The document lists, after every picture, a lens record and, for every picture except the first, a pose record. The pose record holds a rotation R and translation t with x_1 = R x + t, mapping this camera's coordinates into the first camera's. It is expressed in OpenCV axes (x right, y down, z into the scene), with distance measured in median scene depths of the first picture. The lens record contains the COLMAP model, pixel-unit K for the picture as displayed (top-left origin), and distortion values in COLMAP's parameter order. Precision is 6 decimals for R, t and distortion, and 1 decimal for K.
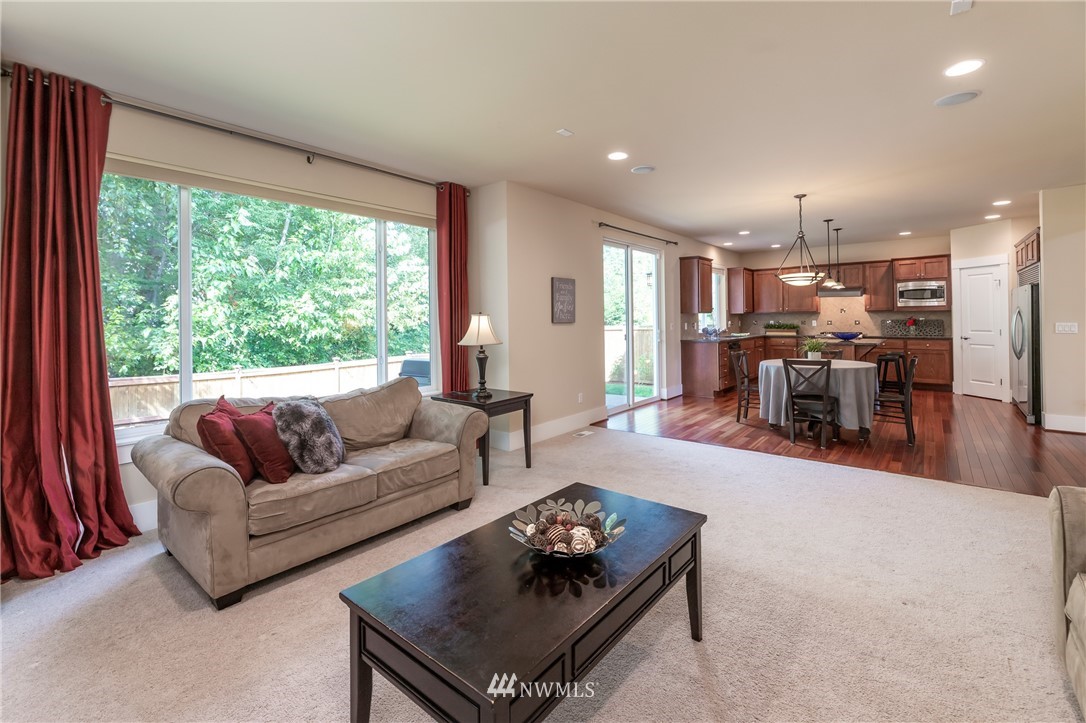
lens RADIAL K [[473.6, 0, 542.5], [0, 473.6, 314.0], [0, 0, 1]] dist [-0.000688, -0.000197]
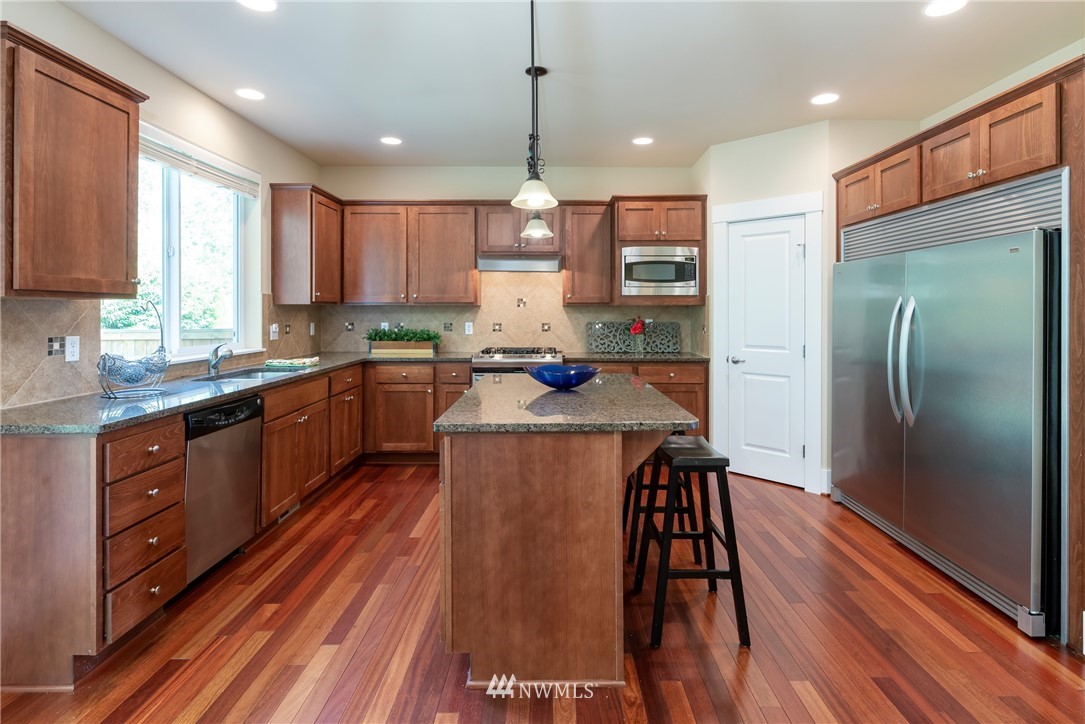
lens RADIAL K [[547.3, 0, 551.3], [0, 547.3, 311.2], [0, 0, 1]] dist [-0.001149, -0.000115]
pose [[0.773485, 0.010670, 0.633725, 0.340921], [-0.015070, 0.999885, 0.001559, 0.000584], [-0.633636, -0.010756, 0.773557, 0.615260]]
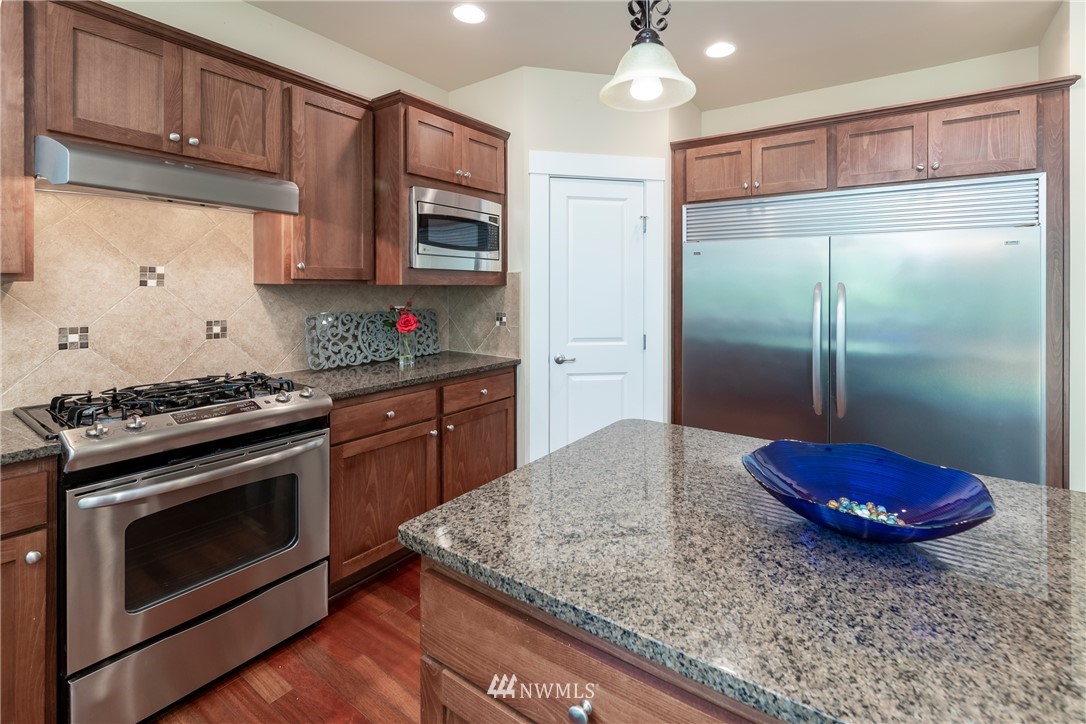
lens RADIAL K [[491.7, 0, 561.7], [0, 491.7, 288.0], [0, 0, 1]] dist [-0.001783, -0.000234]
pose [[-0.082573, 0.008339, 0.996550, 0.453370], [-0.015610, 0.999831, -0.009660, -0.002737], [-0.996463, -0.016353, -0.082429, 0.940005]]
